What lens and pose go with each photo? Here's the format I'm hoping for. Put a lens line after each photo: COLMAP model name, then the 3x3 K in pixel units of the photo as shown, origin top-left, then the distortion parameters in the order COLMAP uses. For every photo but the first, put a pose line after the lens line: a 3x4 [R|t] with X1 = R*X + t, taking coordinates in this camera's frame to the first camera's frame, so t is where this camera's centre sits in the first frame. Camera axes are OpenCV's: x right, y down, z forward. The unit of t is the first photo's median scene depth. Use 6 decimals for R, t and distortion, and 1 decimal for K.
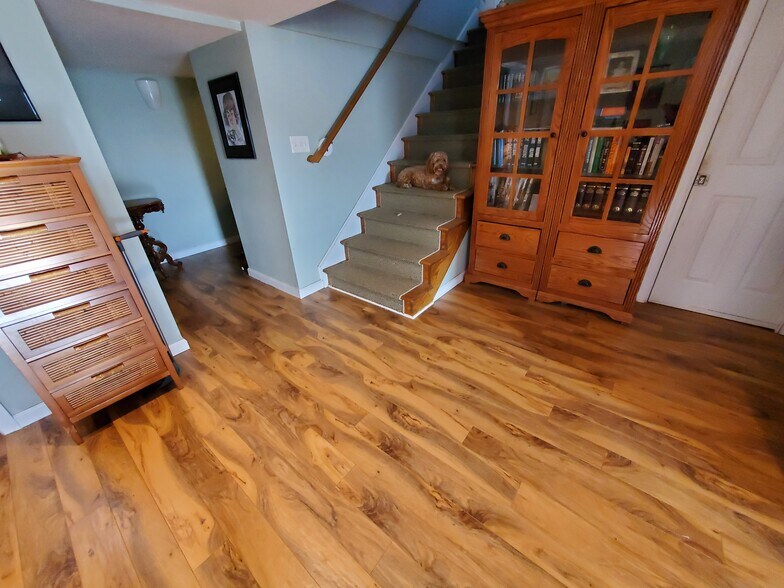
lens RADIAL K [[313.2, 0, 392.0], [0, 313.2, 294.0], [0, 0, 1]] dist [0.009529, -0.000045]
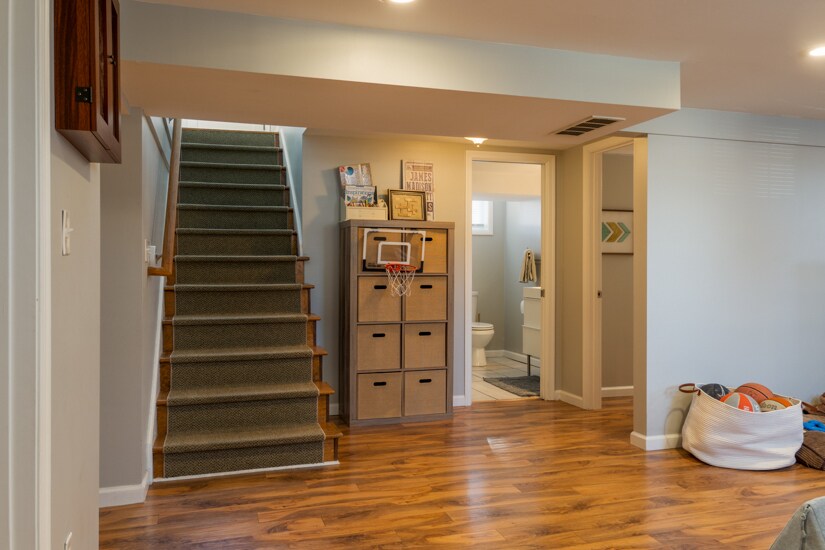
lens RADIAL K [[641.0, 0, 413.6], [0, 641.0, 272.1], [0, 0, 1]] dist [0.006705, 0.011339]
pose [[0.550783, 0.039588, 0.833709, -1.582958], [0.367683, 0.885222, -0.284941, 0.244852], [-0.749298, 0.463481, 0.473009, -0.113949]]
